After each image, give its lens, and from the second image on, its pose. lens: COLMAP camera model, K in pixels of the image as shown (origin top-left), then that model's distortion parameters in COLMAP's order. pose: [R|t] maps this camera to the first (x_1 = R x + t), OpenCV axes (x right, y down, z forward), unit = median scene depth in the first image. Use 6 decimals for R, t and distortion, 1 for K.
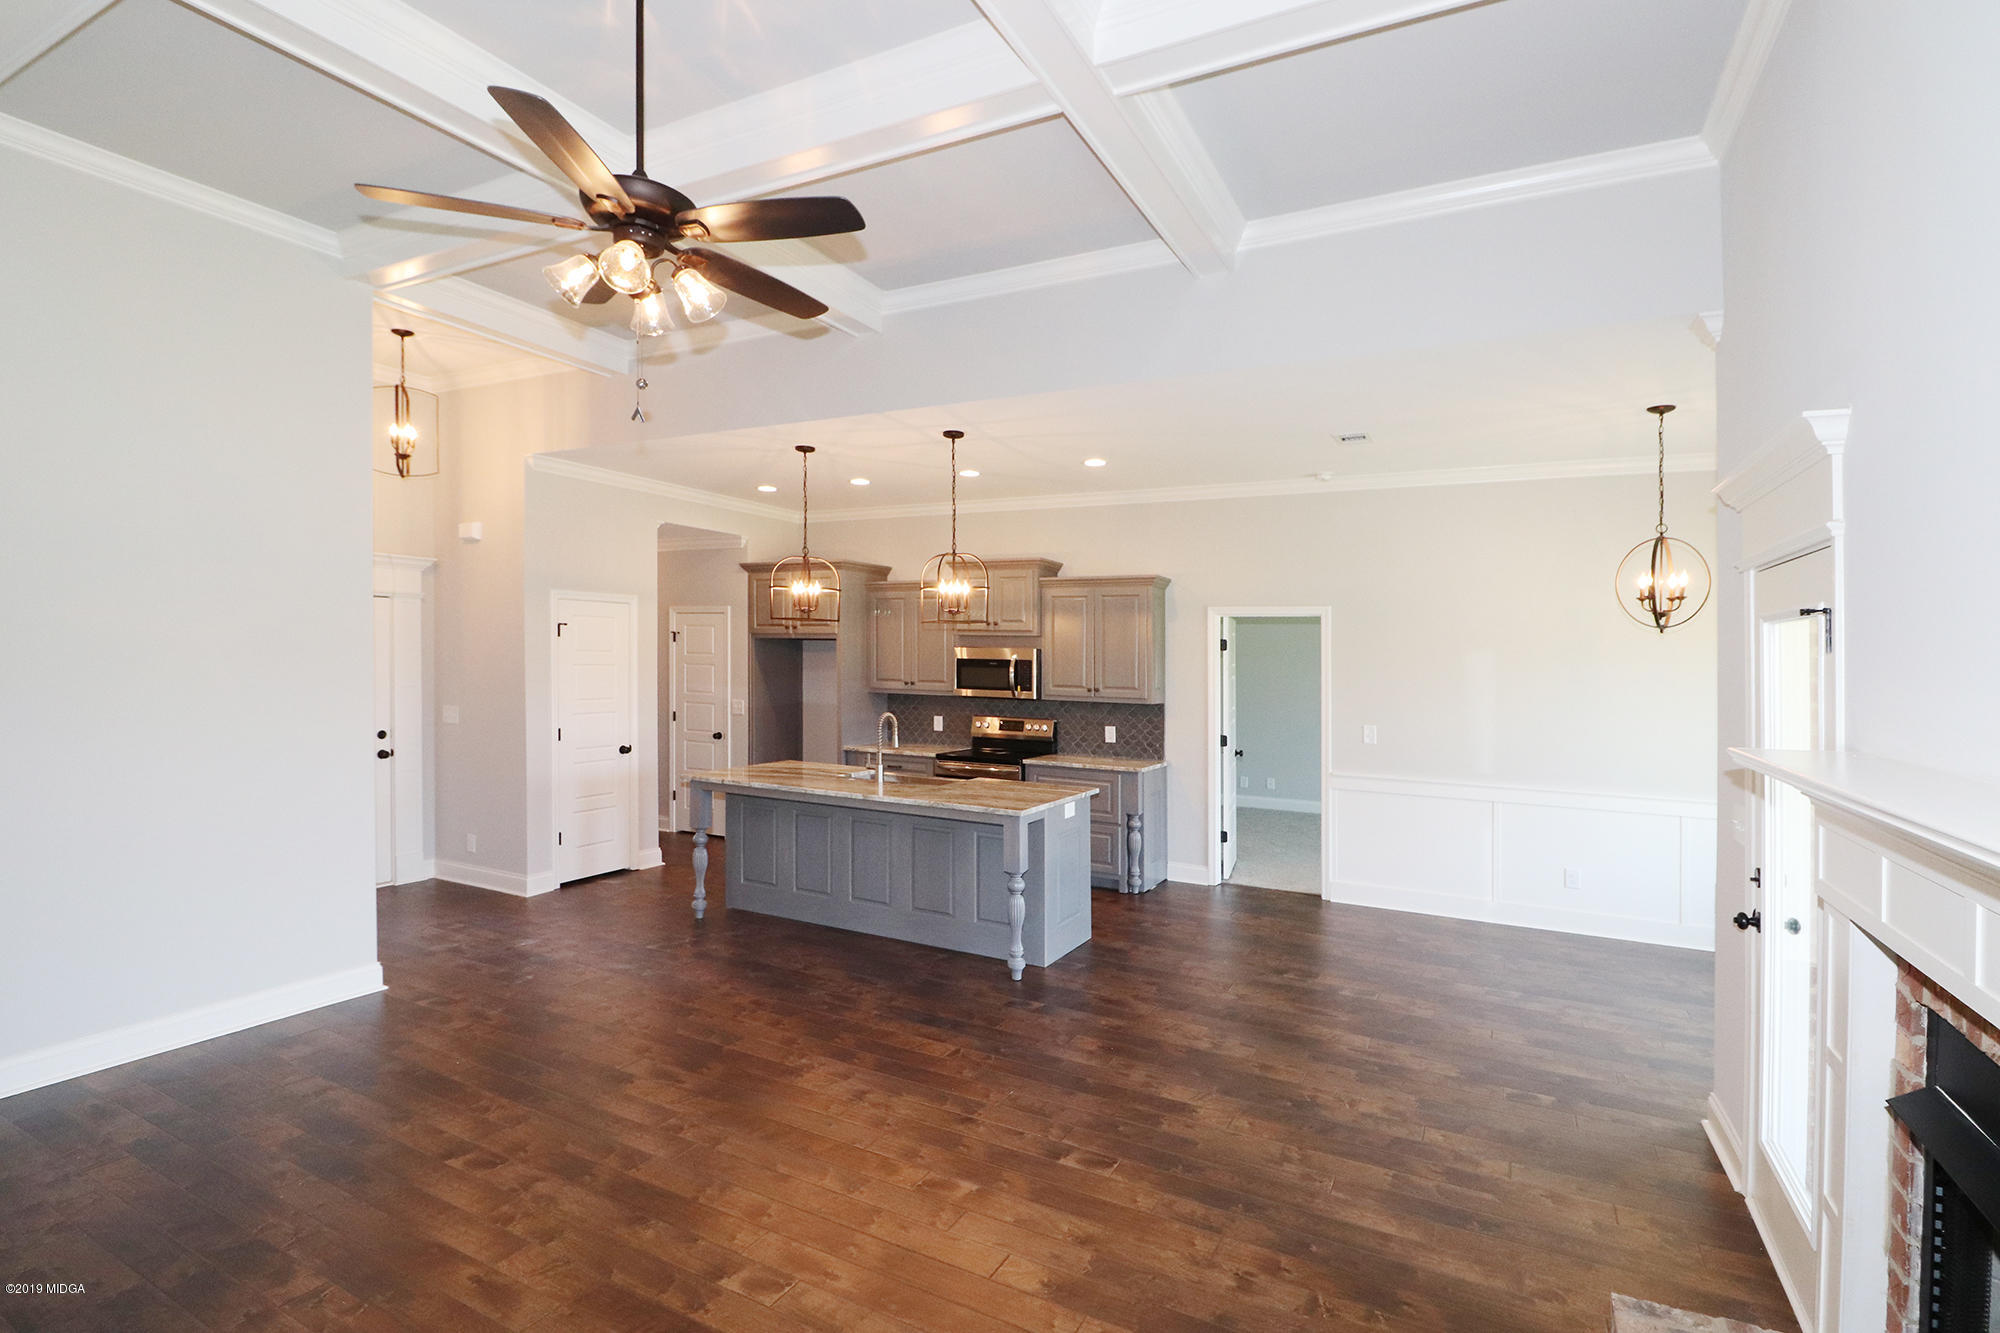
lens RADIAL K [[925.5, 0, 1021.1], [0, 925.5, 670.0], [0, 0, 1]] dist [-0.005411, -0.010534]
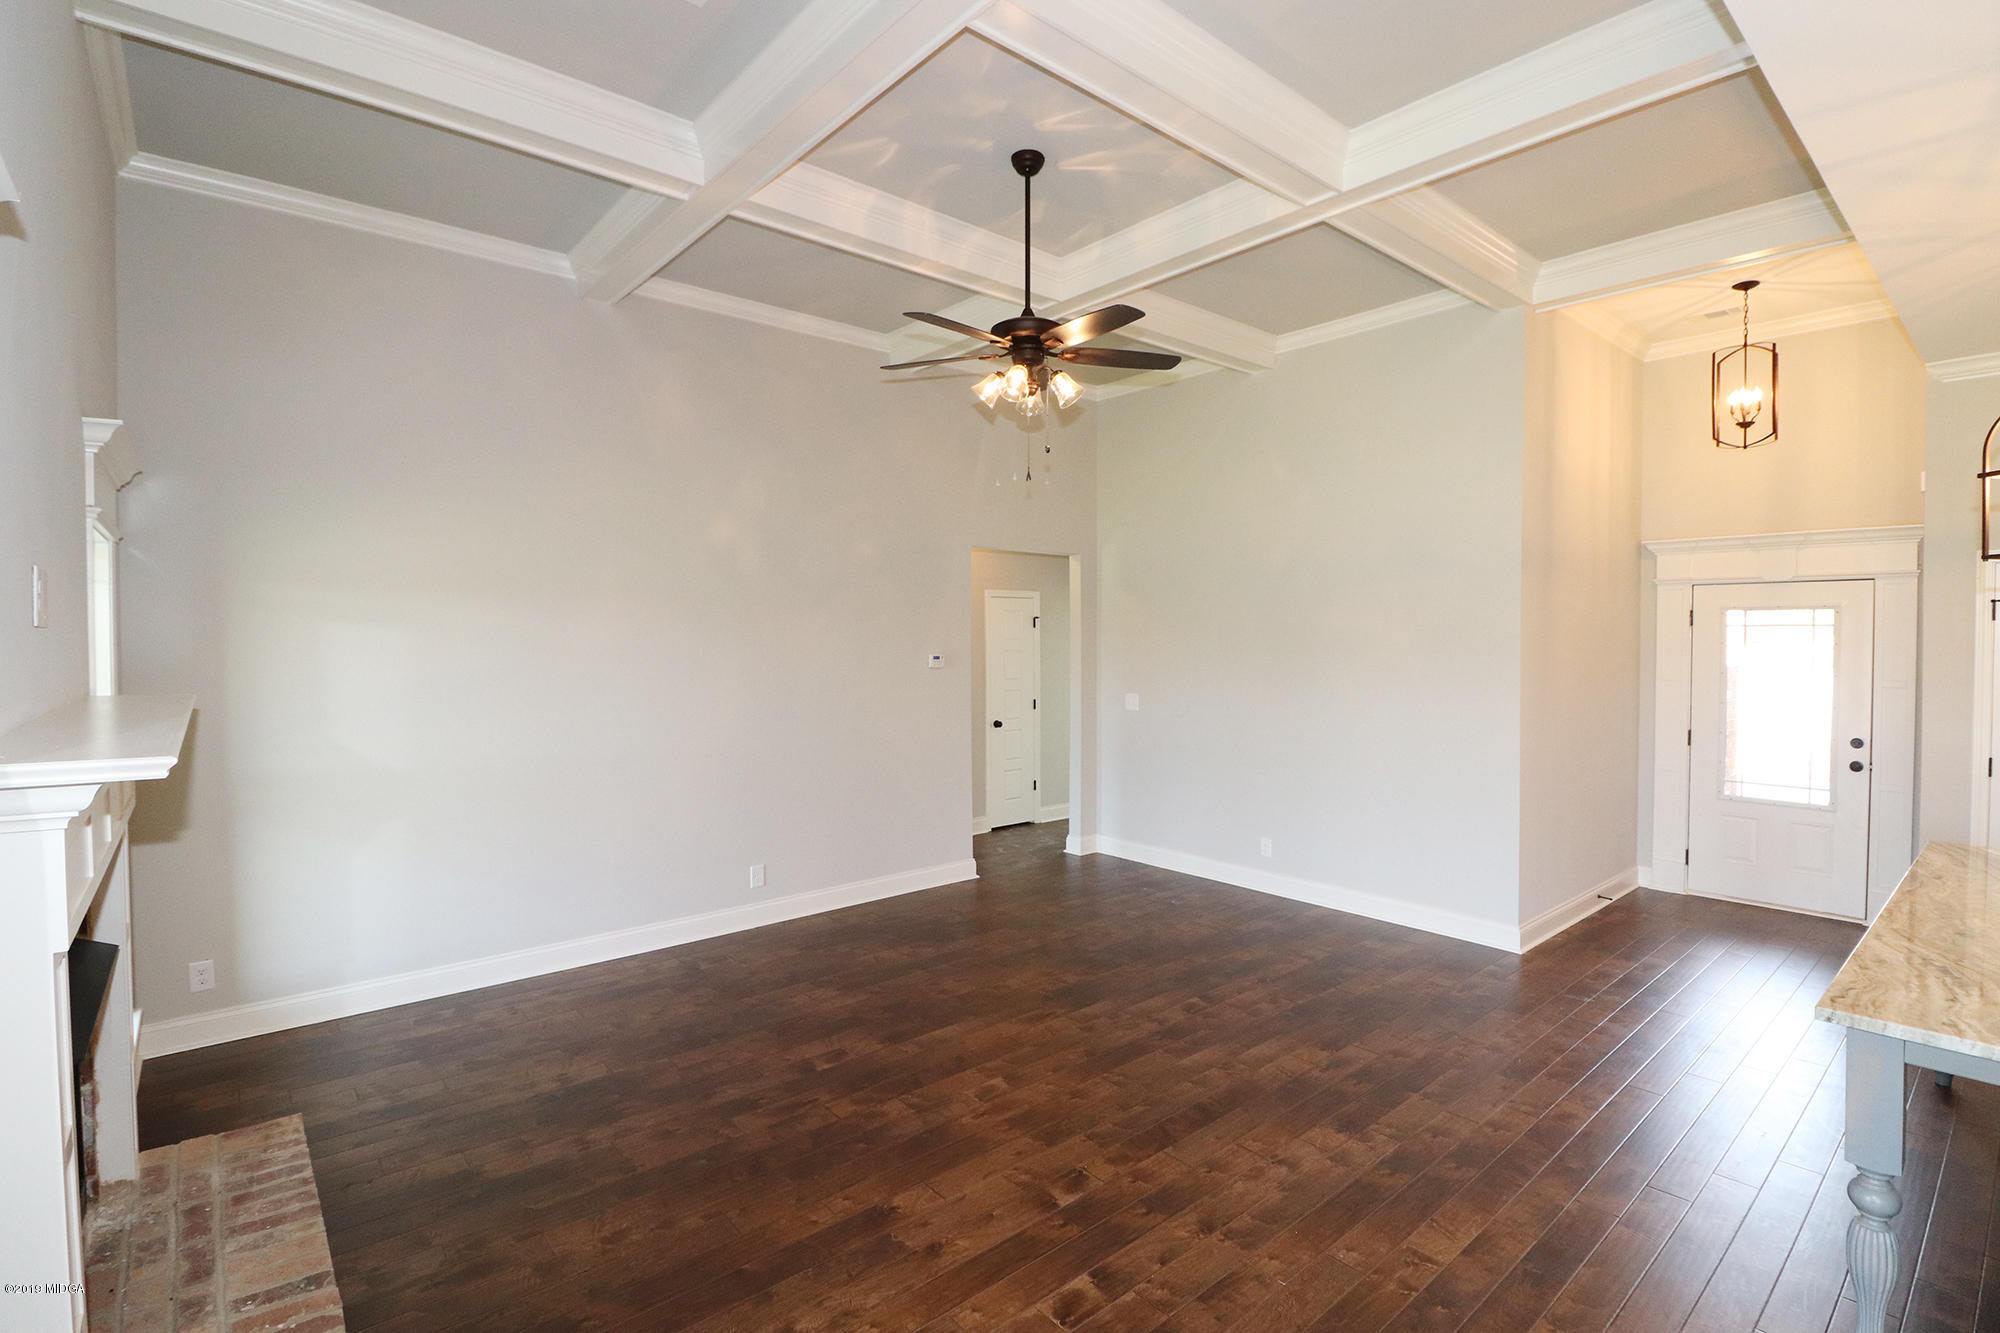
lens RADIAL K [[925.5, 0, 1009.5], [0, 925.5, 663.2], [0, 0, 1]] dist [-0.005411, -0.010534]
pose [[-0.377789, 0.007844, -0.925858, 0.423449], [-0.020826, 0.999639, 0.016967, -0.002074], [0.925657, 0.025692, -0.377489, 0.654534]]
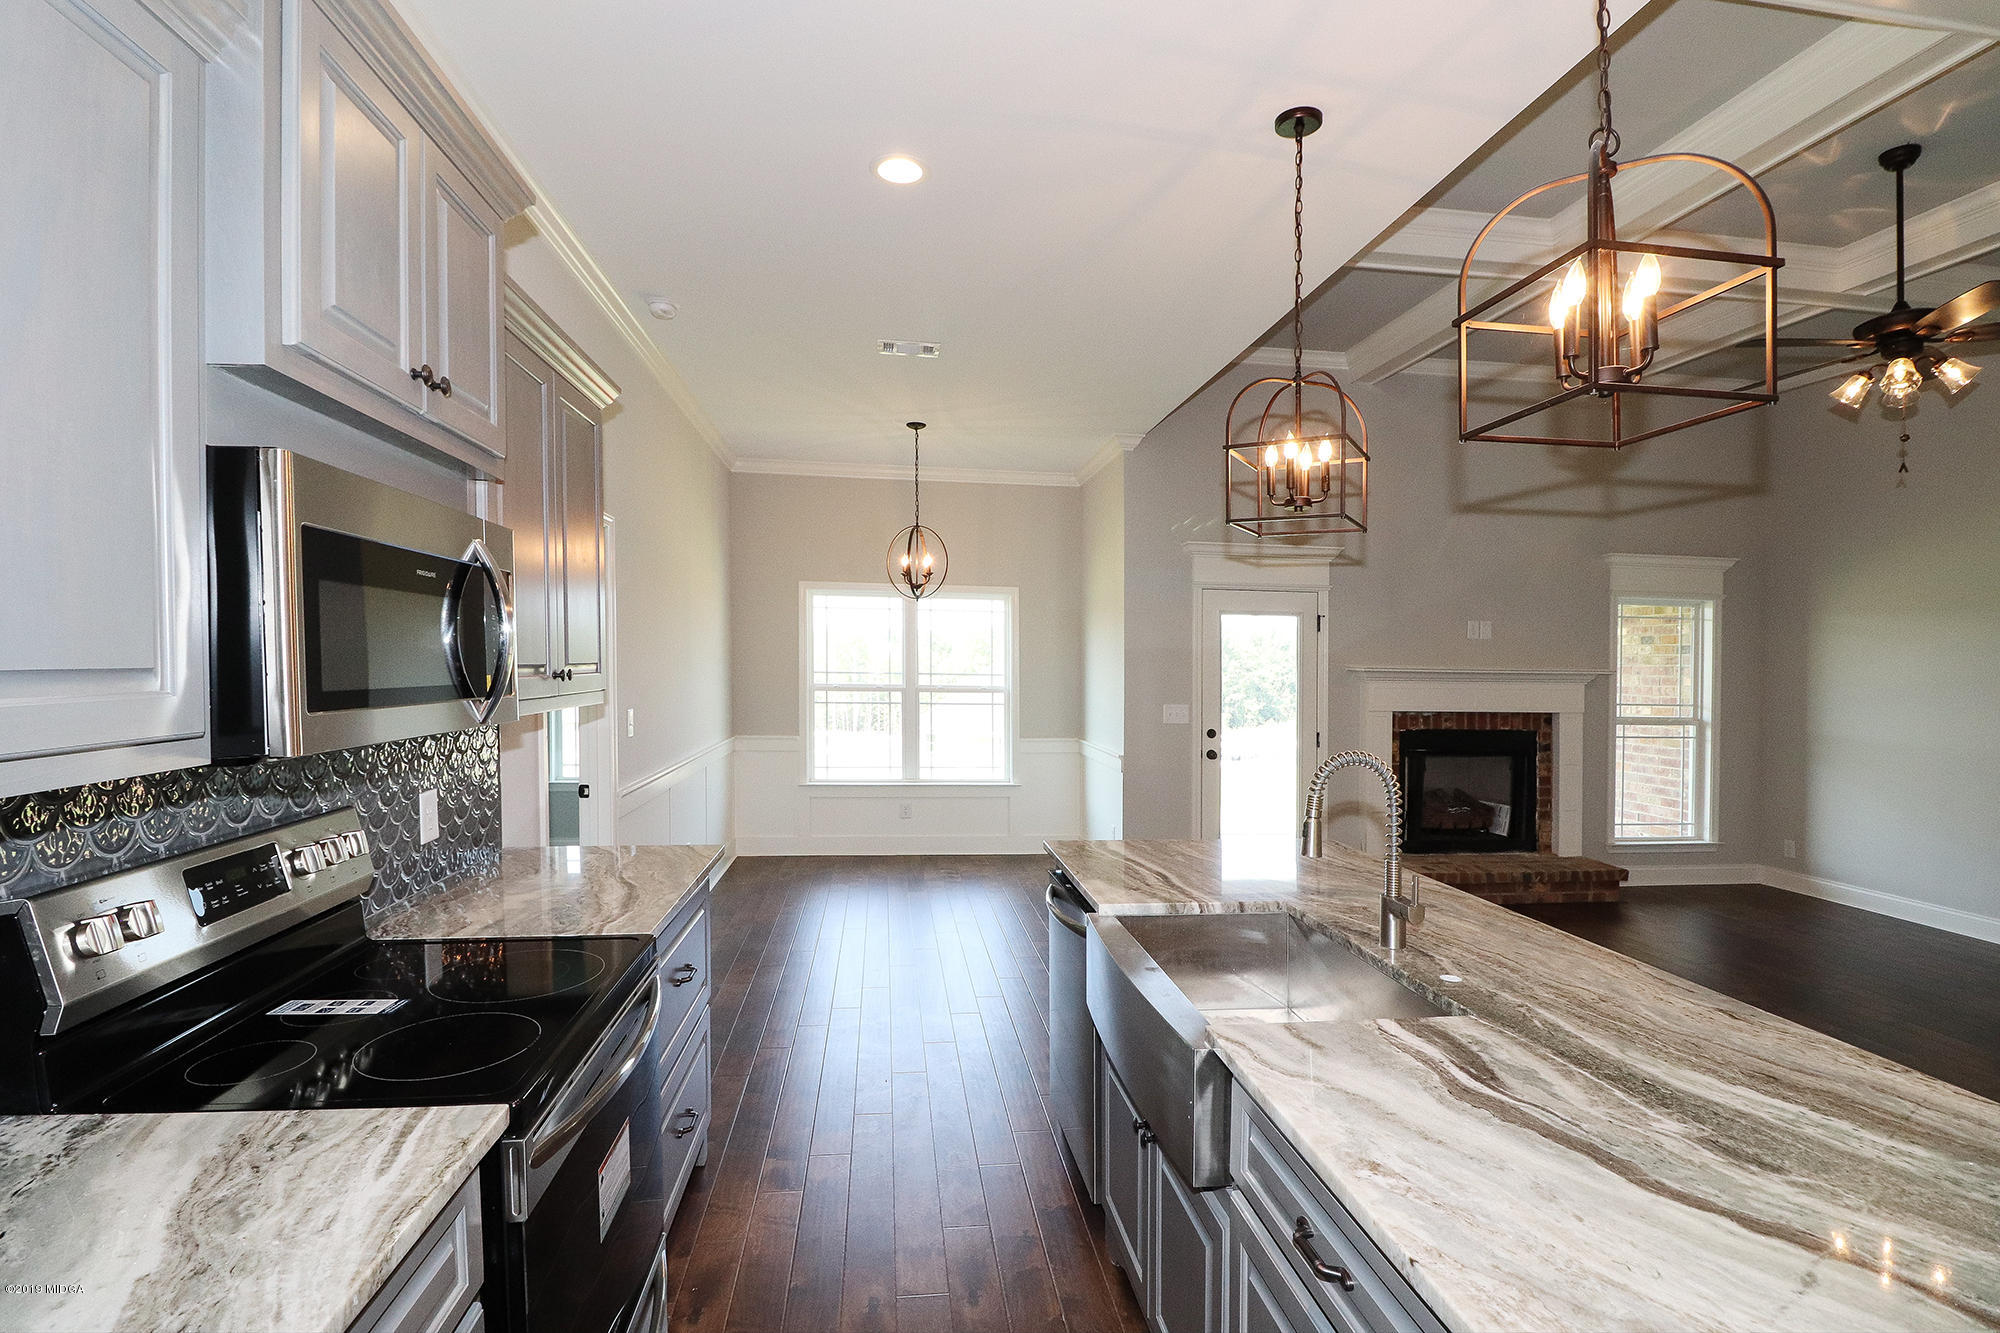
lens RADIAL K [[925.5, 0, 1009.2], [0, 925.5, 671.7], [0, 0, 1]] dist [-0.005411, -0.010534]
pose [[-0.566560, -0.036821, 0.823198, -0.332007], [-0.016788, 0.999310, 0.033145, 0.009697], [-0.823850, 0.004959, -0.566786, 1.275706]]
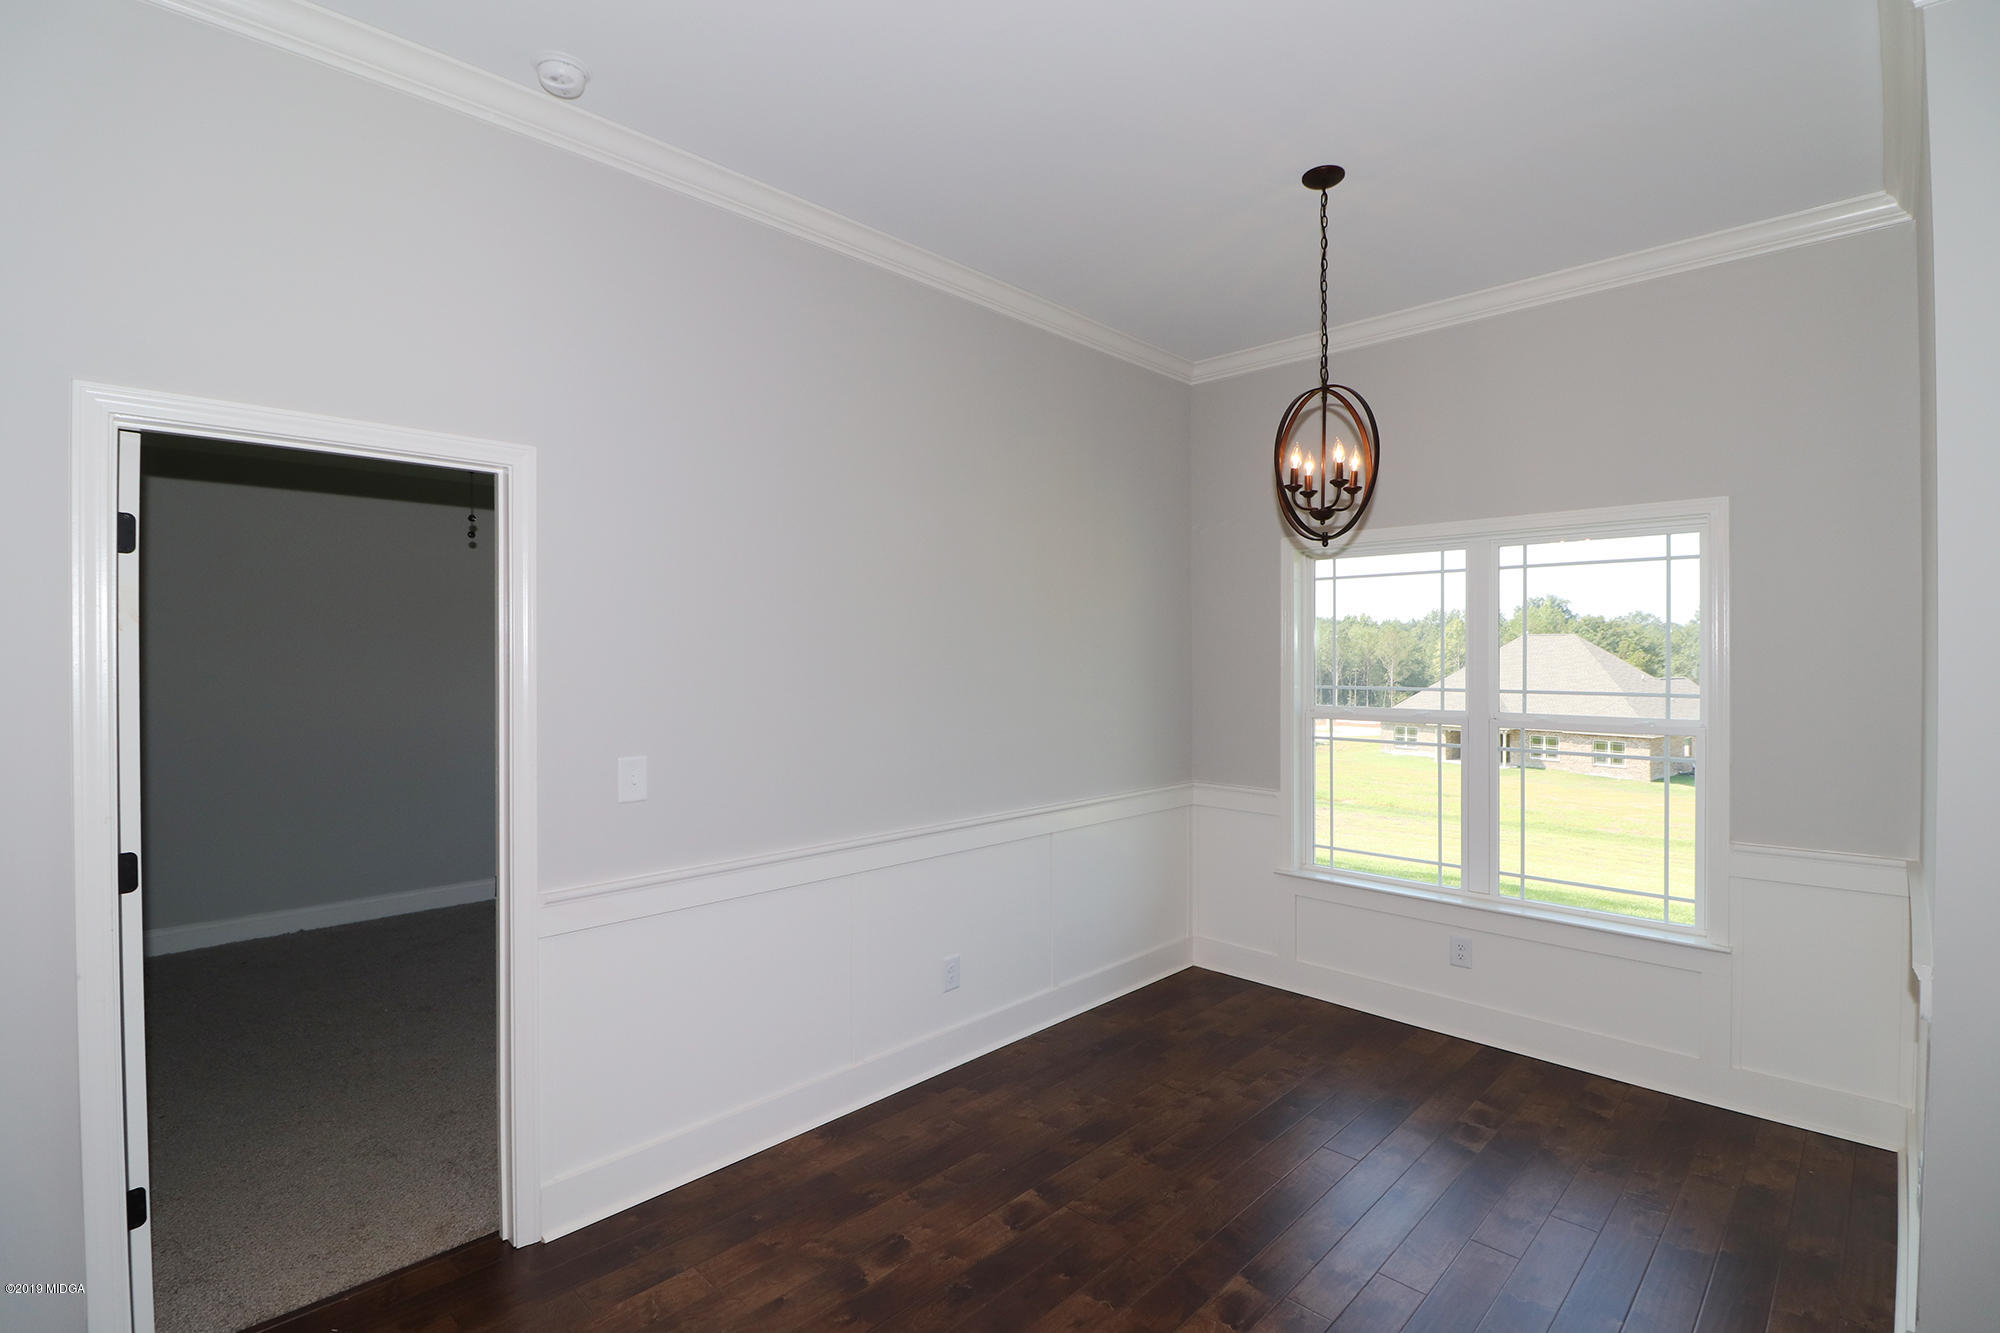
lens RADIAL K [[925.5, 0, 1009.4], [0, 925.5, 667.0], [0, 0, 1]] dist [-0.005411, -0.010534]
pose [[0.297550, -0.032140, 0.954165, 0.044827], [0.020254, 0.999421, 0.027348, 0.013843], [-0.954491, 0.011188, 0.298029, 0.801034]]
